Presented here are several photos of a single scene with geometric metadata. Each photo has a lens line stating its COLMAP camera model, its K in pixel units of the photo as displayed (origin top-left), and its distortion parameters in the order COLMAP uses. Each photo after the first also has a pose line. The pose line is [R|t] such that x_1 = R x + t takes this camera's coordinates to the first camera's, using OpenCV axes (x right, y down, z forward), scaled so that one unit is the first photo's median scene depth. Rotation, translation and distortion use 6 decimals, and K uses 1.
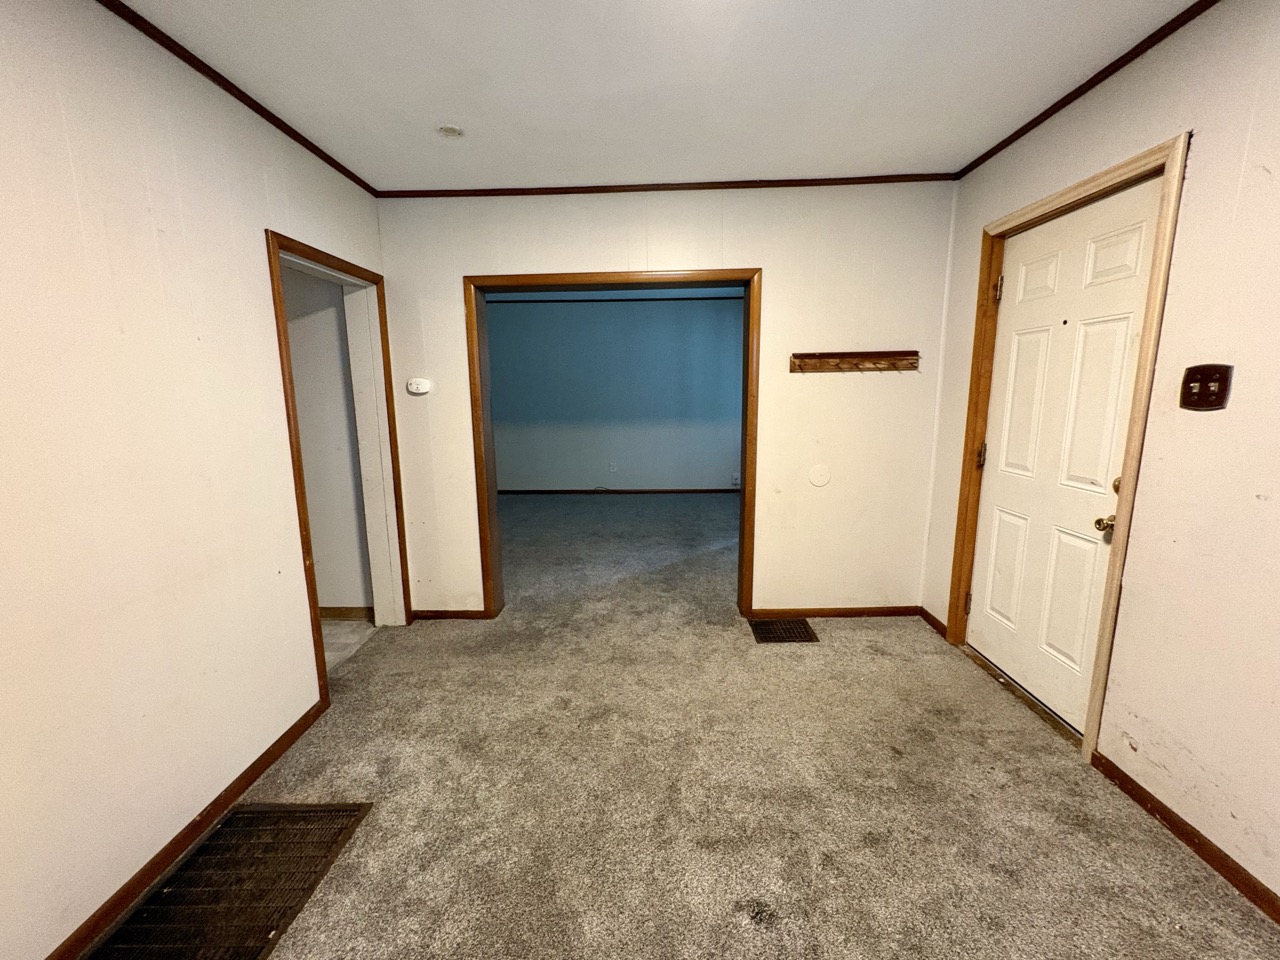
lens RADIAL K [[511.7, 0, 637.8], [0, 511.7, 476.1], [0, 0, 1]] dist [-0.000289, 0.000073]
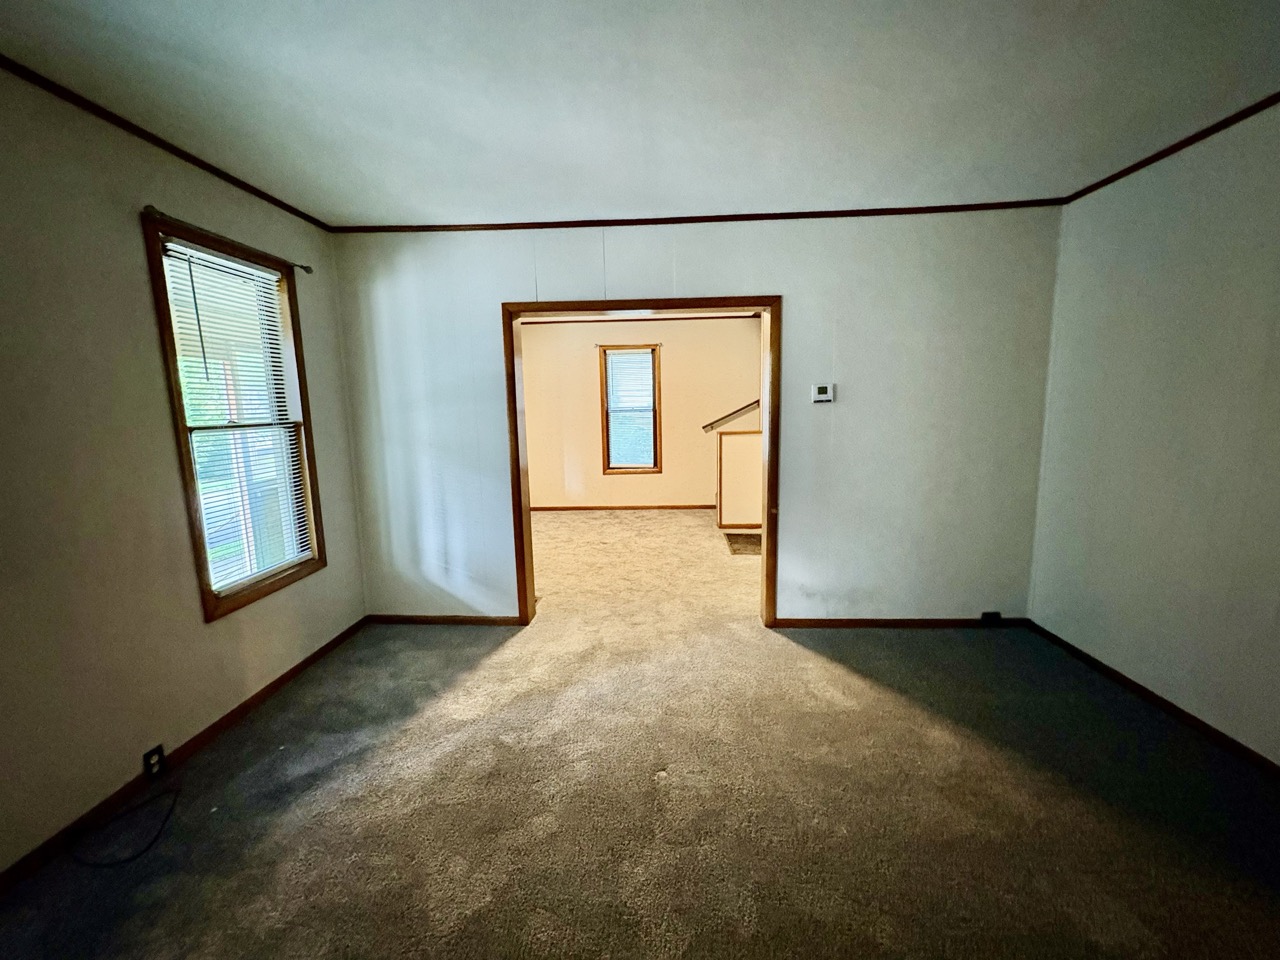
lens RADIAL K [[511.7, 0, 637.8], [0, 511.7, 476.1], [0, 0, 1]] dist [-0.000289, 0.000073]
pose [[-0.999188, 0.028662, 0.028306, -0.065974], [0.035872, 0.952807, 0.301448, -0.376639], [-0.018330, 0.302219, -0.953062, 2.184919]]
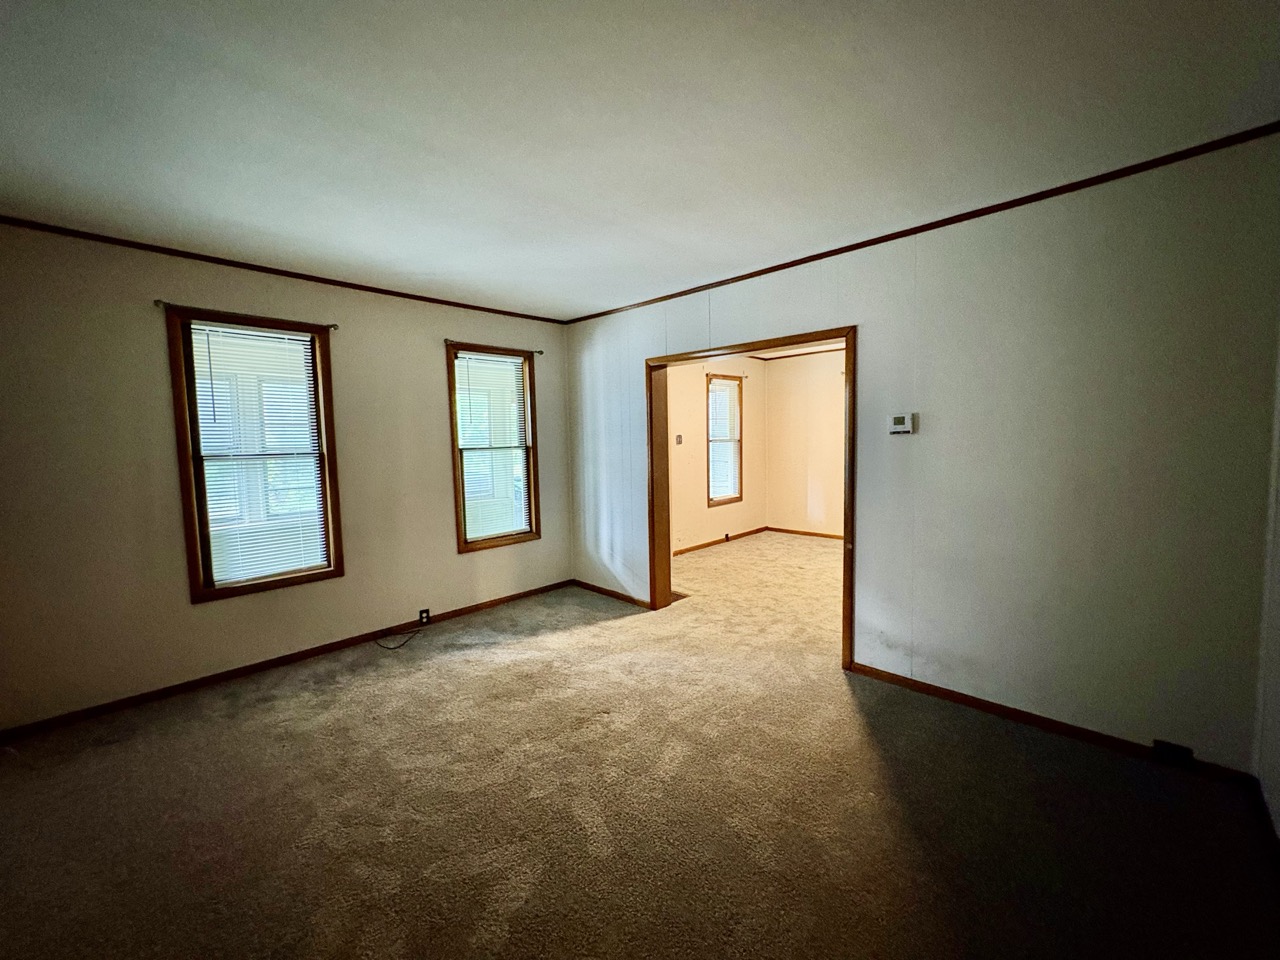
lens RADIAL K [[511.7, 0, 637.8], [0, 511.7, 476.1], [0, 0, 1]] dist [-0.000289, 0.000073]
pose [[-0.732451, -0.023180, 0.680426, -0.725436], [0.144199, 0.971464, 0.188319, -0.365026], [-0.665374, 0.236051, -0.708207, 2.157311]]
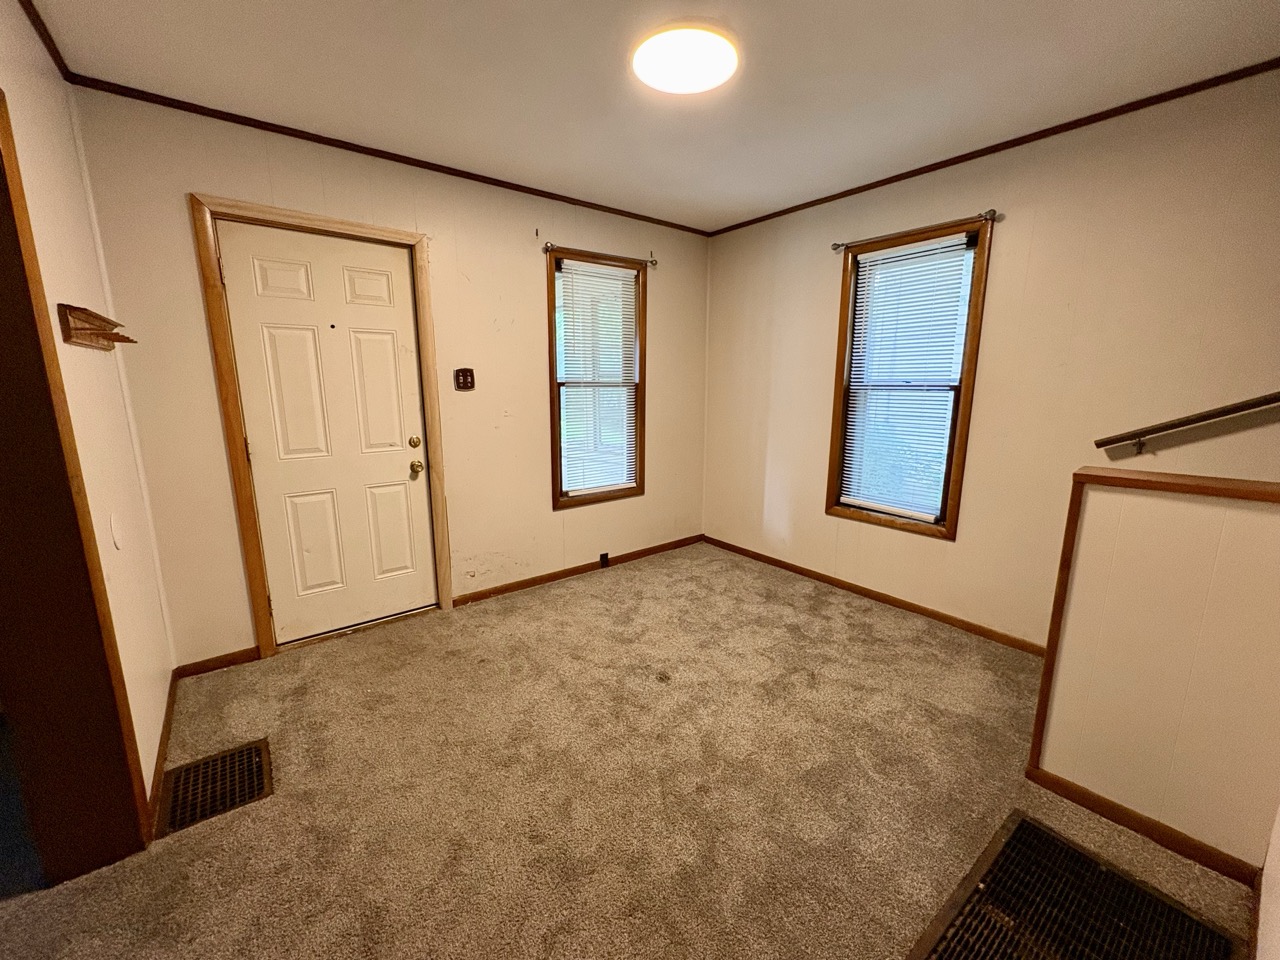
lens RADIAL K [[511.7, 0, 637.8], [0, 511.7, 476.1], [0, 0, 1]] dist [-0.000289, 0.000073]
pose [[-0.637149, -0.130314, 0.759644, -0.456828], [0.134962, 0.951511, 0.276427, -0.143721], [-0.758832, 0.278648, -0.588667, 0.922169]]
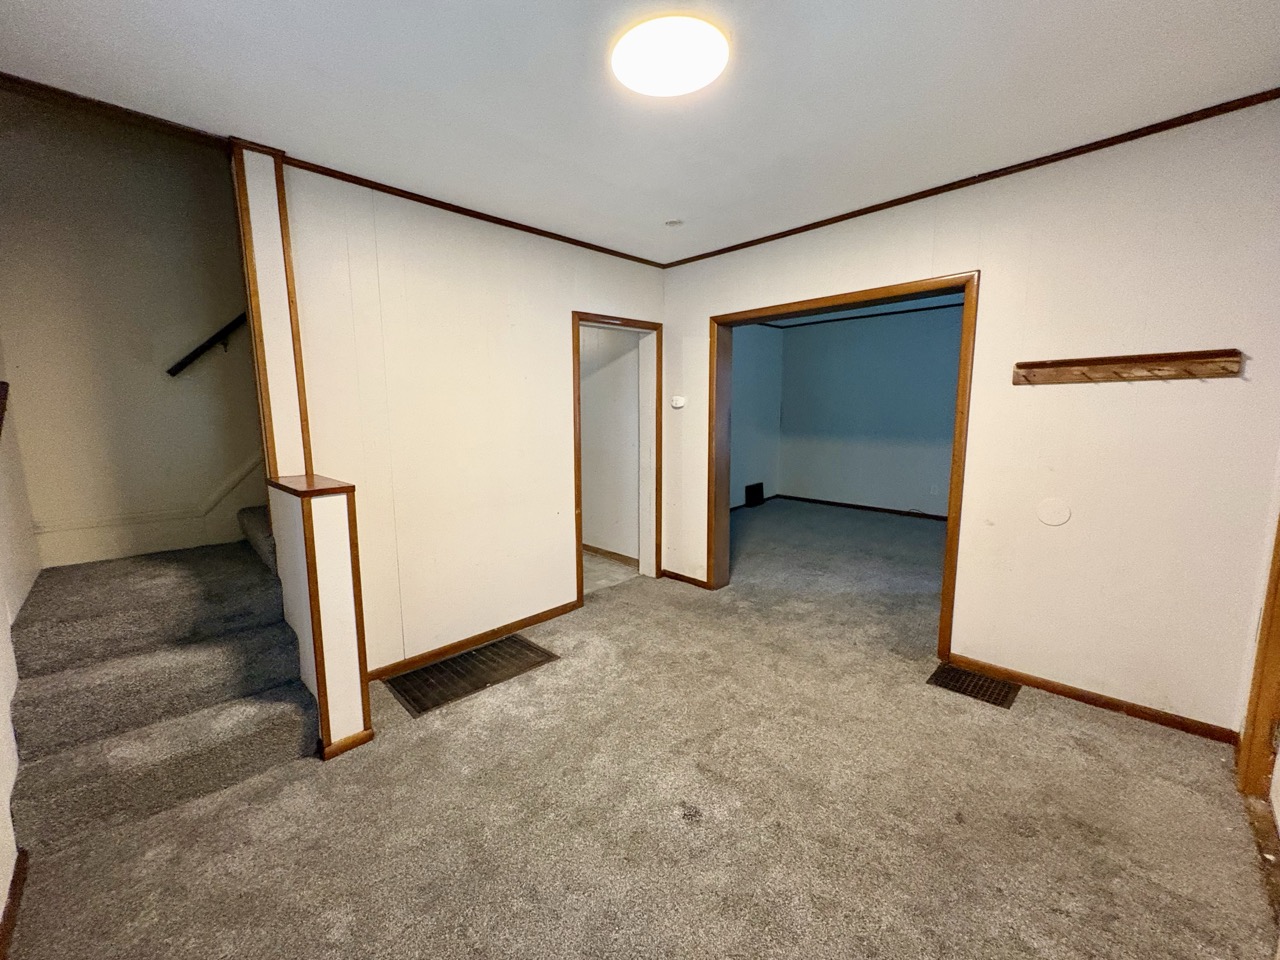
lens RADIAL K [[511.7, 0, 637.8], [0, 511.7, 476.1], [0, 0, 1]] dist [-0.000289, 0.000073]
pose [[0.719250, 0.097048, -0.687939, 0.454921], [-0.115048, 0.993162, 0.019821, 0.002420], [0.685159, 0.064890, 0.725497, -0.034005]]
